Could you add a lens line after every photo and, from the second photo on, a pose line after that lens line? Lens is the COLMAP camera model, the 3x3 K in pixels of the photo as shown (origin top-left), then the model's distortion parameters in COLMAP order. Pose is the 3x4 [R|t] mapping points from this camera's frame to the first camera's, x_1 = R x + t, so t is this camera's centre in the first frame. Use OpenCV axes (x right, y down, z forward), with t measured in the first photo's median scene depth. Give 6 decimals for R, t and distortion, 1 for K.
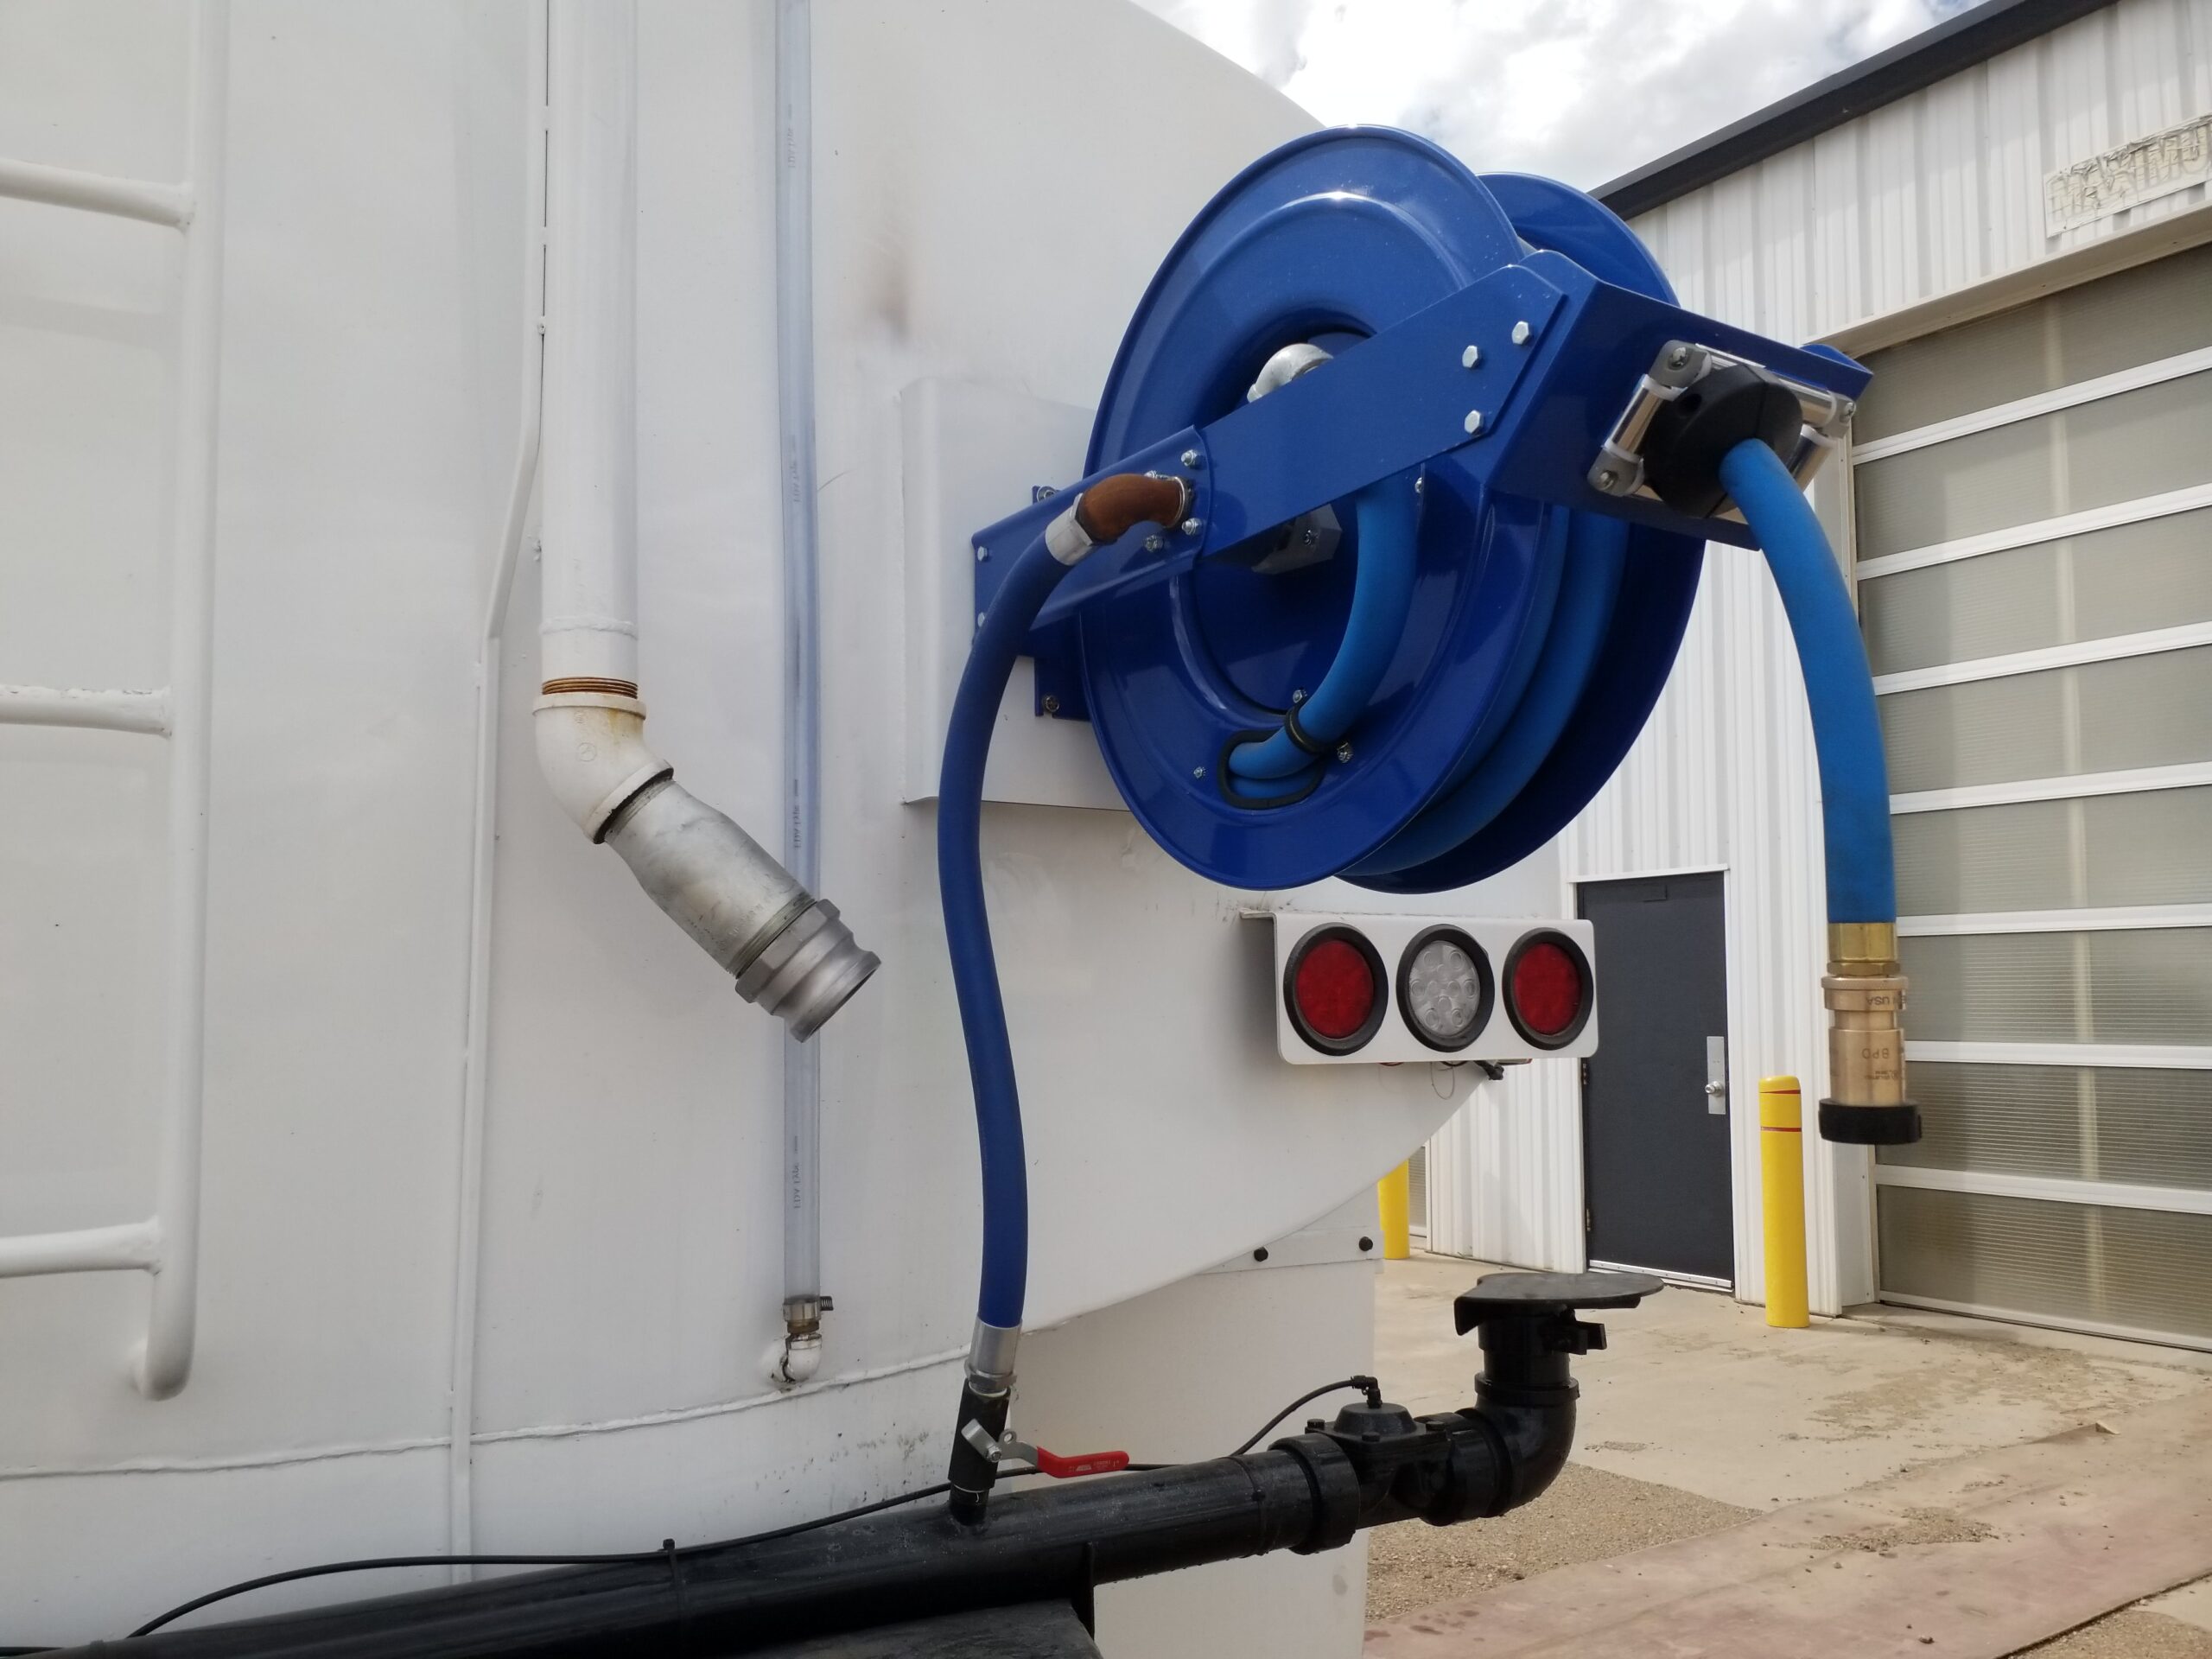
lens RADIAL K [[1803.4, 0, 1052.0], [0, 1803.4, 866.7], [0, 0, 1]] dist [0.018623, -0.006820]
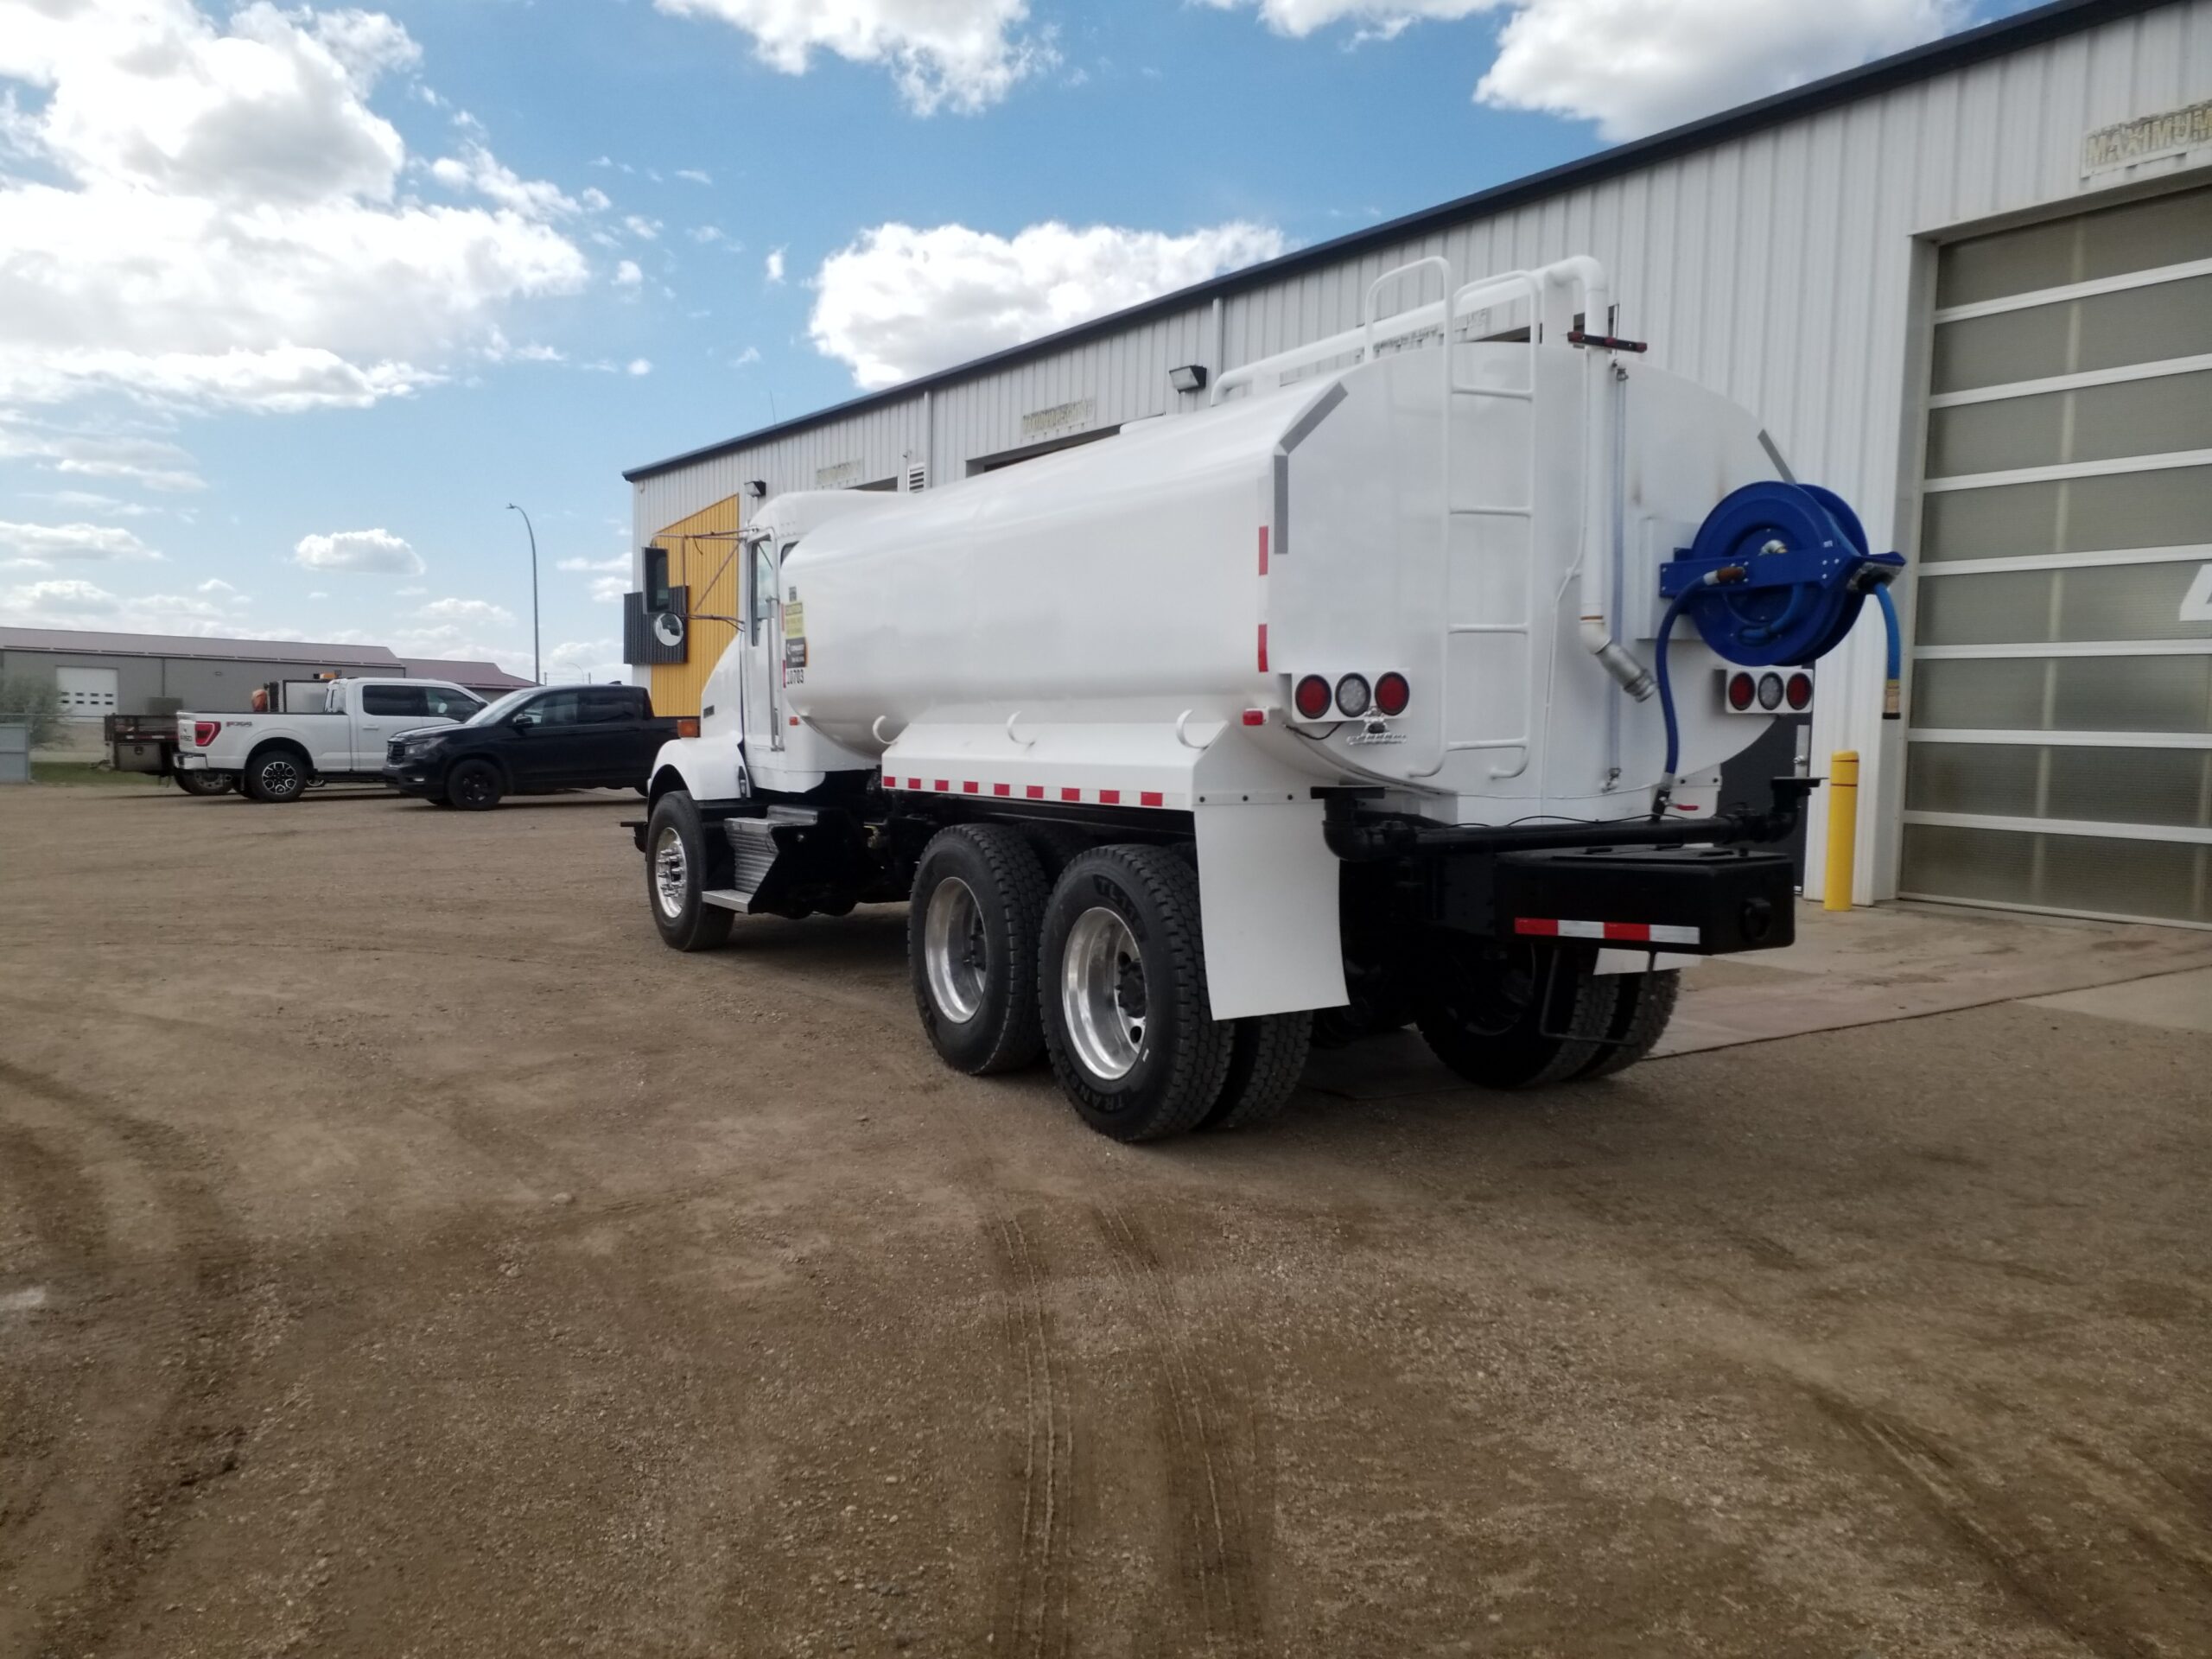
lens RADIAL K [[1735.1, 0, 1066.4], [0, 1735.1, 883.1], [0, 0, 1]] dist [0.022988, -0.021374]
pose [[0.999507, 0.011624, -0.029180, -0.387298], [-0.006284, 0.984221, 0.176834, -0.056913], [0.030775, -0.176563, 0.983808, -0.894618]]
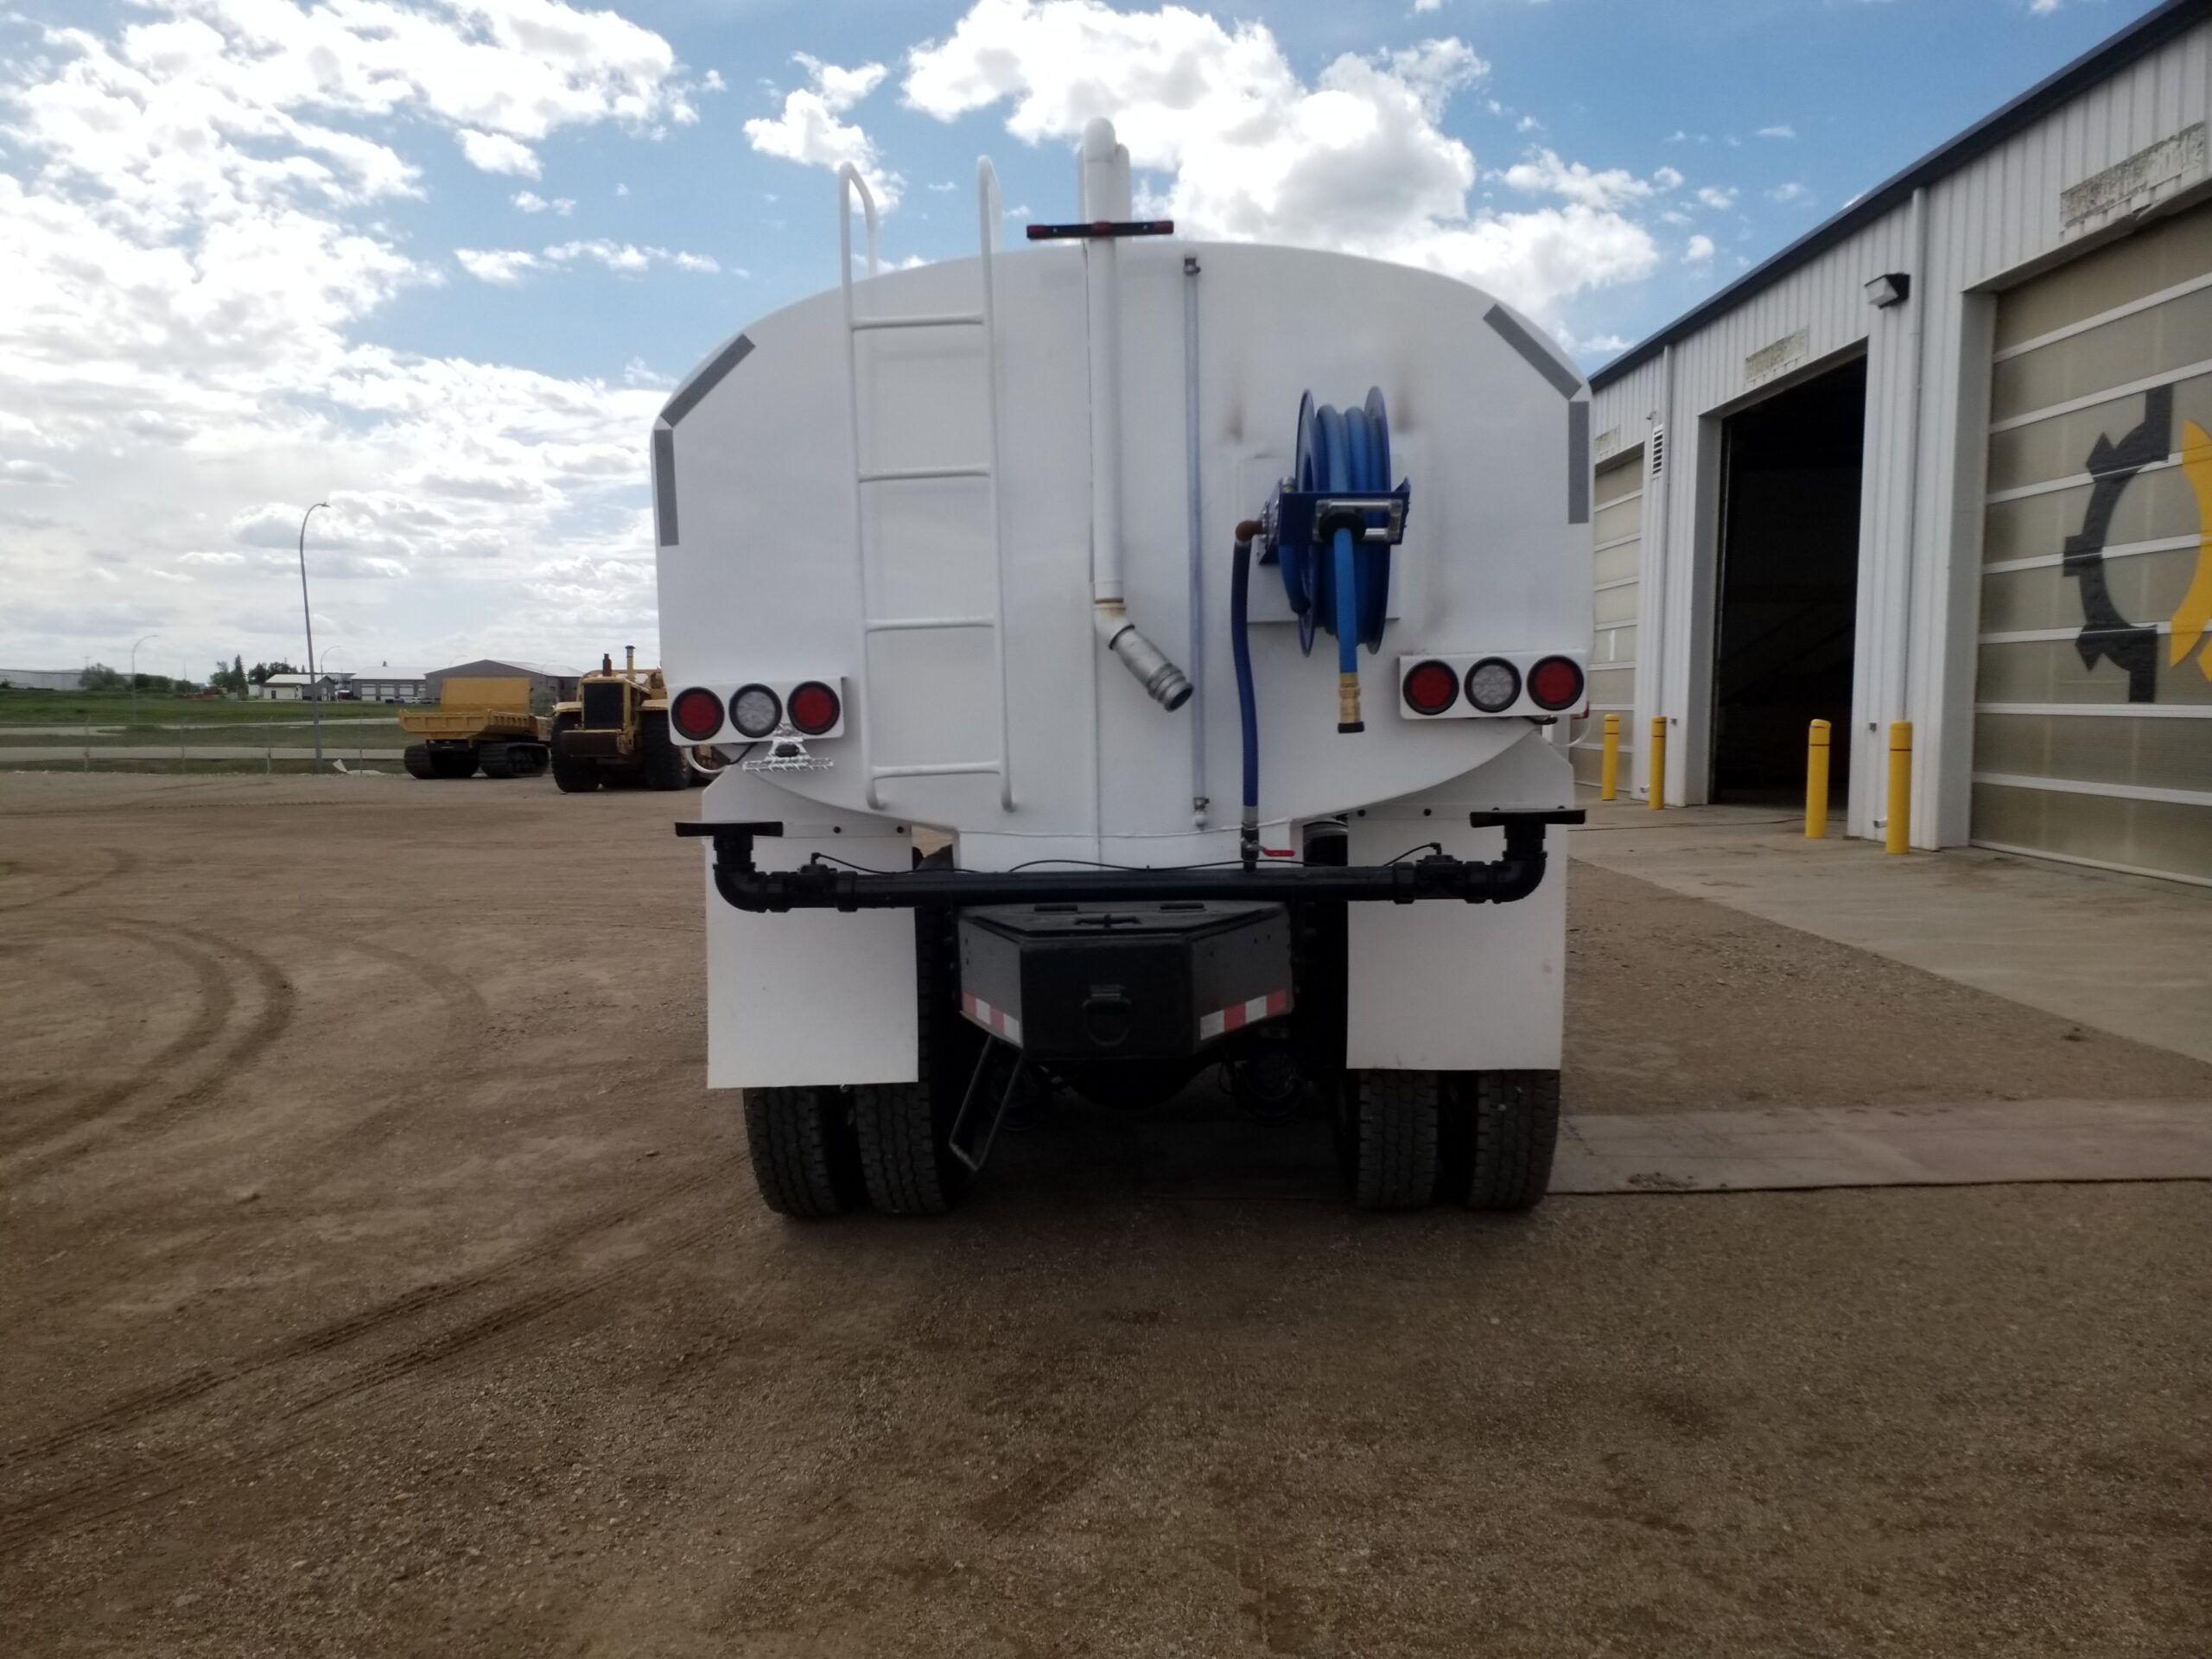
lens RADIAL K [[1735.1, 0, 1066.4], [0, 1735.1, 883.1], [0, 0, 1]] dist [0.022988, -0.021374]
pose [[0.828810, 0.043702, -0.557820, 0.397152], [0.060180, 0.984199, 0.166523, -0.033624], [0.556284, -0.171586, 0.813085, -0.451414]]
